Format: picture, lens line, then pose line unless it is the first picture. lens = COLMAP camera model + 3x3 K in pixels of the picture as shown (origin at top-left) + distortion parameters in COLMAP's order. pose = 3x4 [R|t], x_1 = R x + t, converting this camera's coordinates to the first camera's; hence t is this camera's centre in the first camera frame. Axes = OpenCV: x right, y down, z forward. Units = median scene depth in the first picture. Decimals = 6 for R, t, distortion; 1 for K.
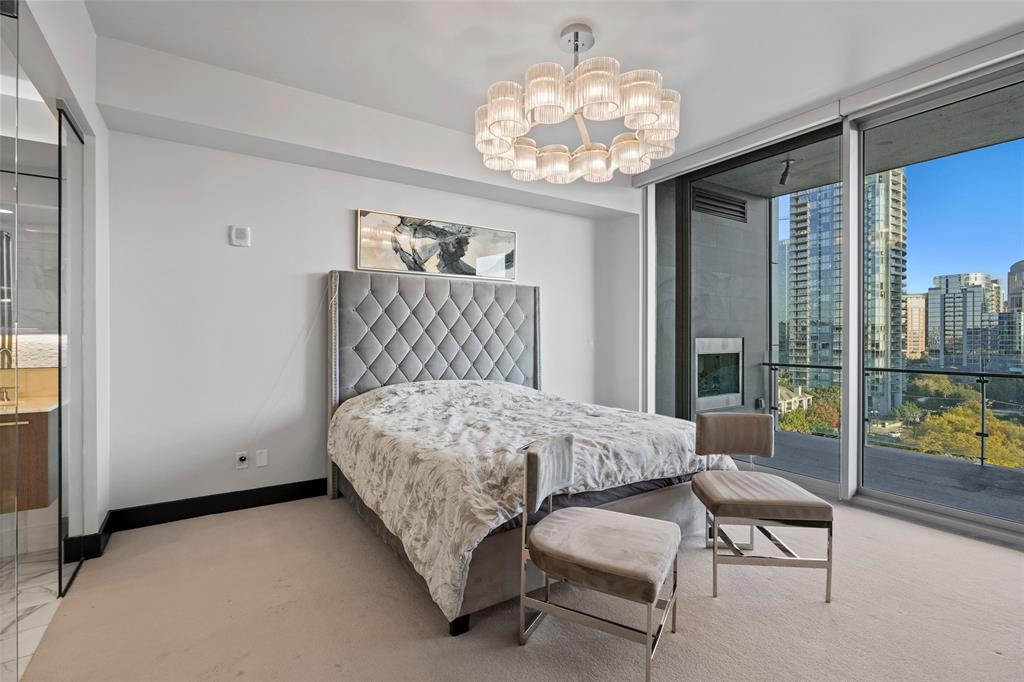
lens RADIAL K [[475.1, 0, 495.8], [0, 475.1, 334.2], [0, 0, 1]] dist [0.000908, -0.000381]
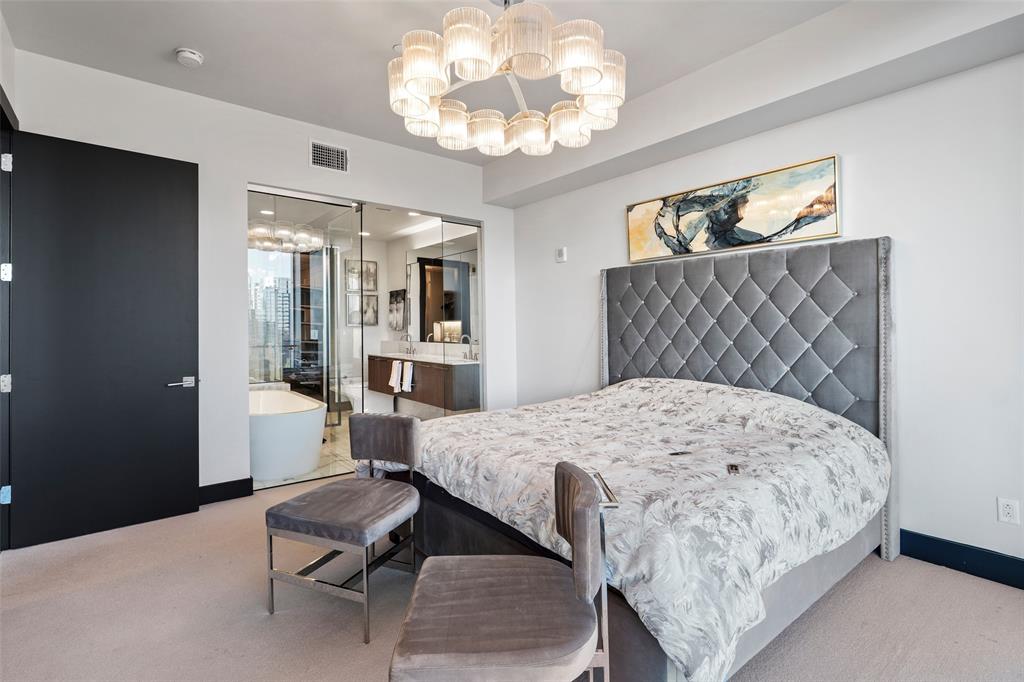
lens RADIAL K [[475.1, 0, 507.2], [0, 475.1, 330.2], [0, 0, 1]] dist [0.000908, -0.000381]
pose [[0.113926, 0.004019, -0.993481, 0.654205], [0.011489, 0.999920, 0.005362, -0.000521], [0.993423, -0.012025, 0.113870, 0.565759]]
